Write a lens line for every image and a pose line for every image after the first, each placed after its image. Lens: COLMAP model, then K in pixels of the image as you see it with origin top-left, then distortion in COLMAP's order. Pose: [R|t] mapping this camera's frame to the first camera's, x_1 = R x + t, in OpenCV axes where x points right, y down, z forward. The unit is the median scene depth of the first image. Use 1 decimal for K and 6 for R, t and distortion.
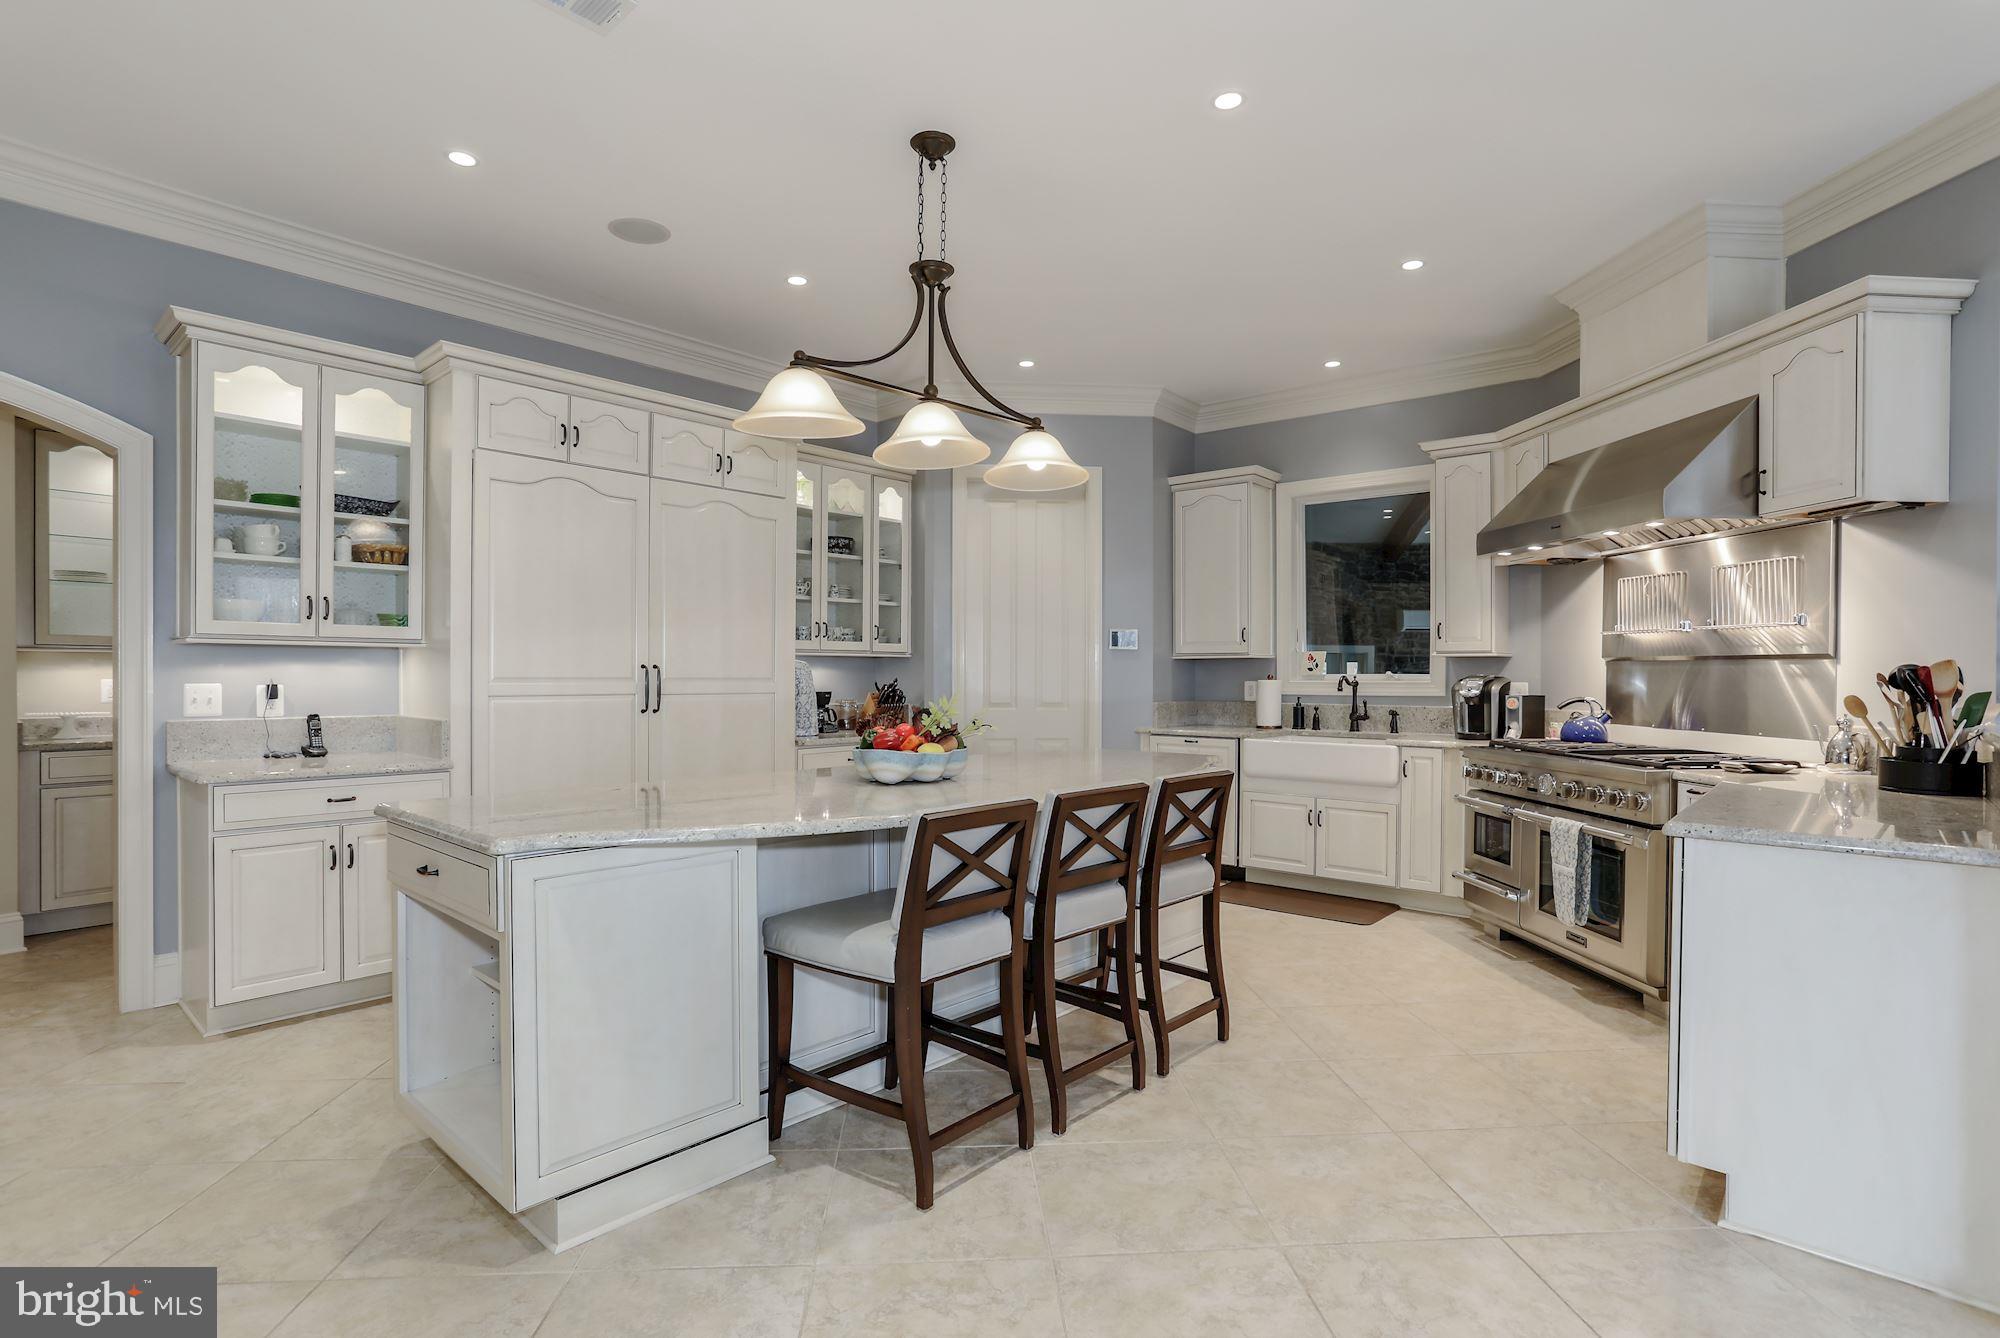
lens RADIAL K [[953.2, 0, 1000.0], [0, 953.2, 669.0], [0, 0, 1]] dist [-0.046666, 0.024819]
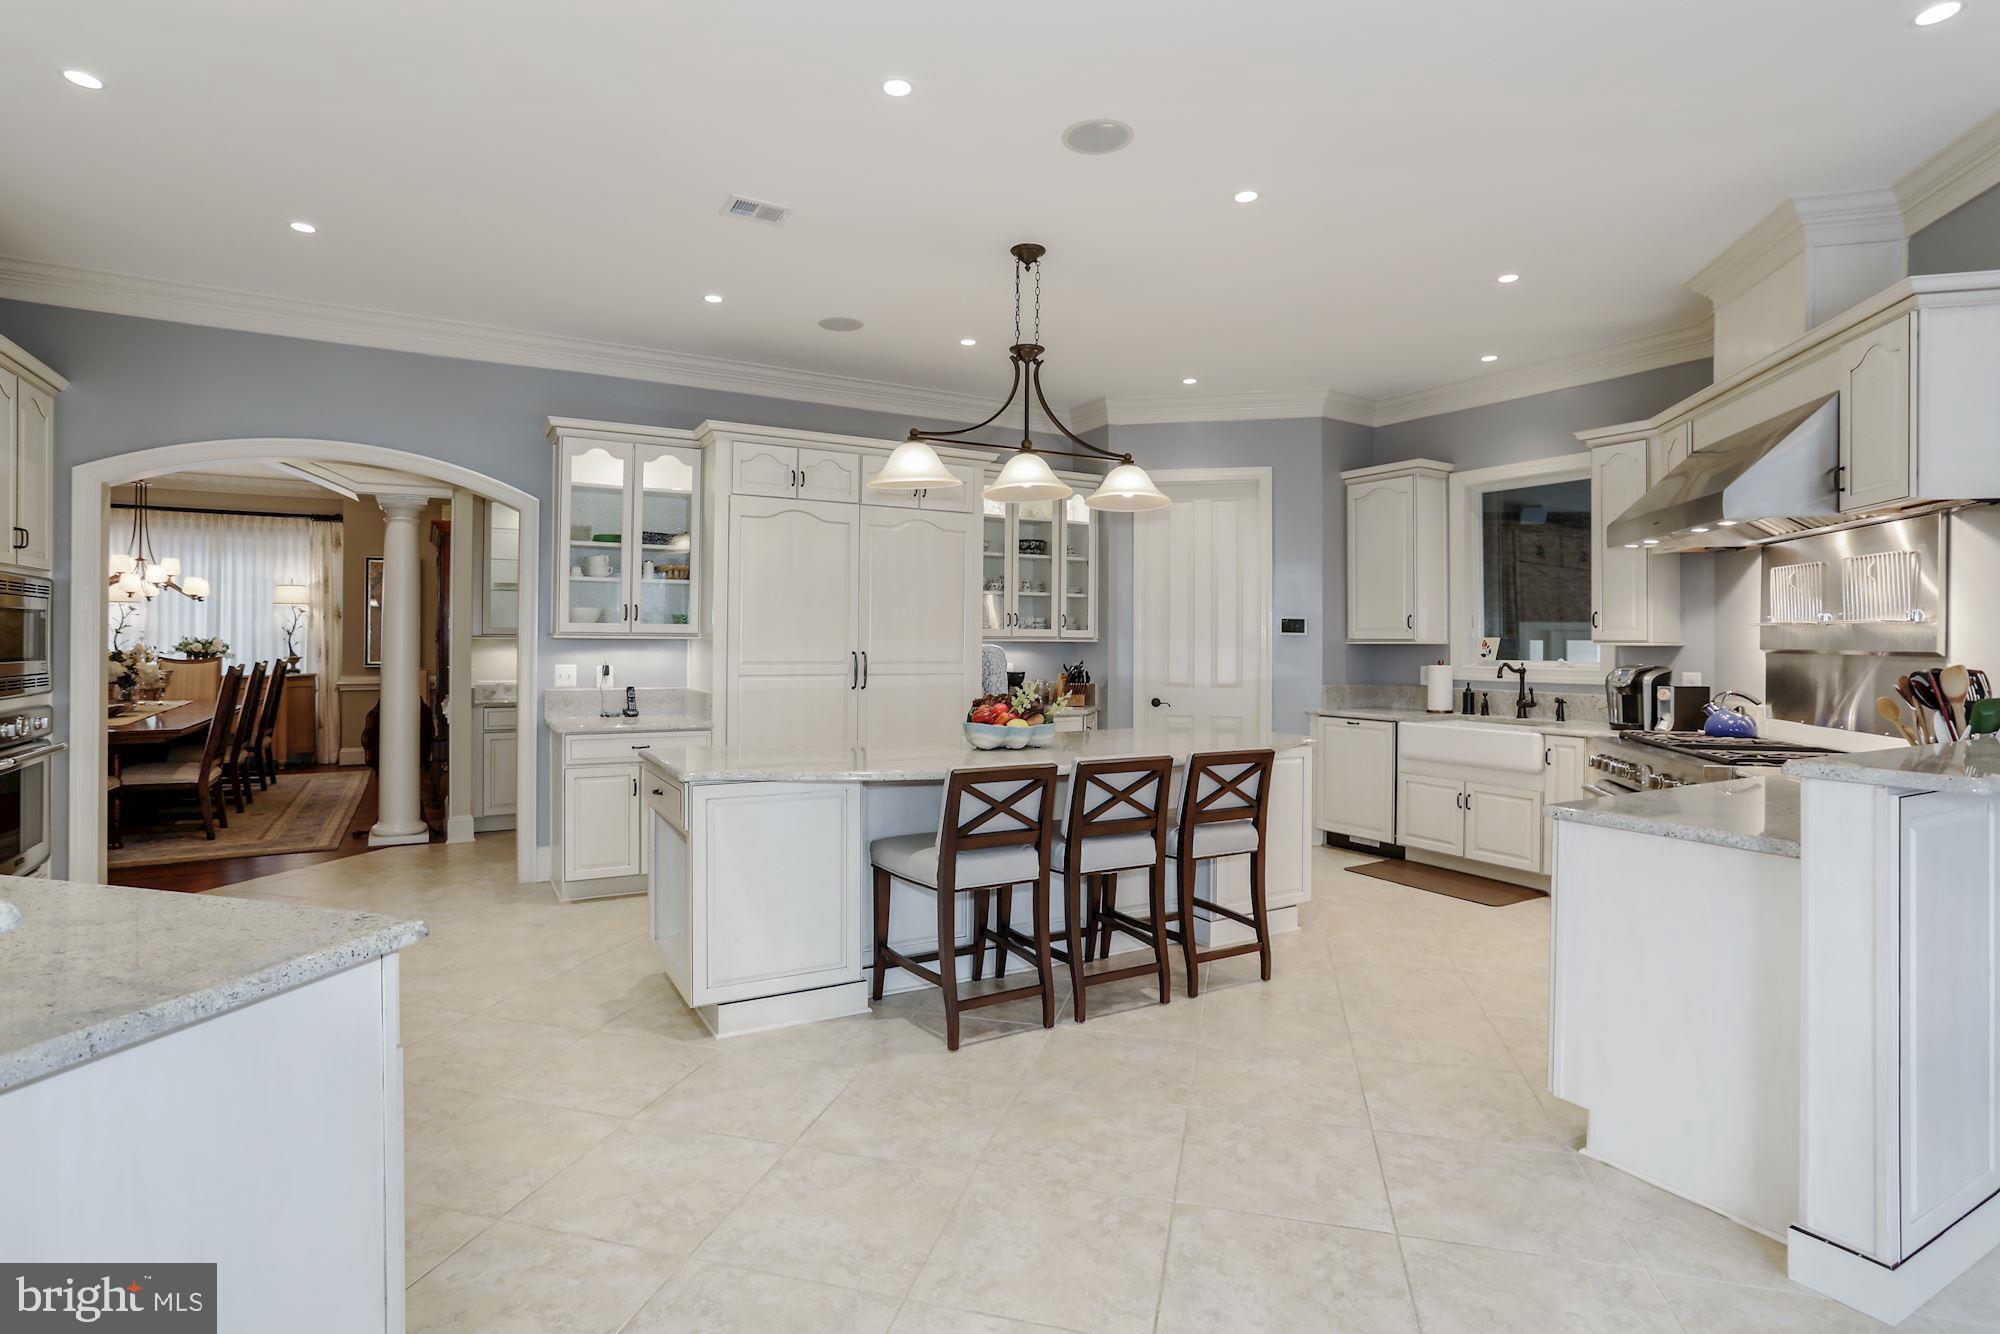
lens RADIAL K [[944.1, 0, 996.7], [0, 944.1, 628.2], [0, 0, 1]] dist [-0.045374, 0.024548]
pose [[0.950975, -0.001130, -0.309264, 0.234373], [-0.003157, 0.999906, -0.013364, -0.022637], [0.309250, 0.013685, 0.950882, -0.181354]]
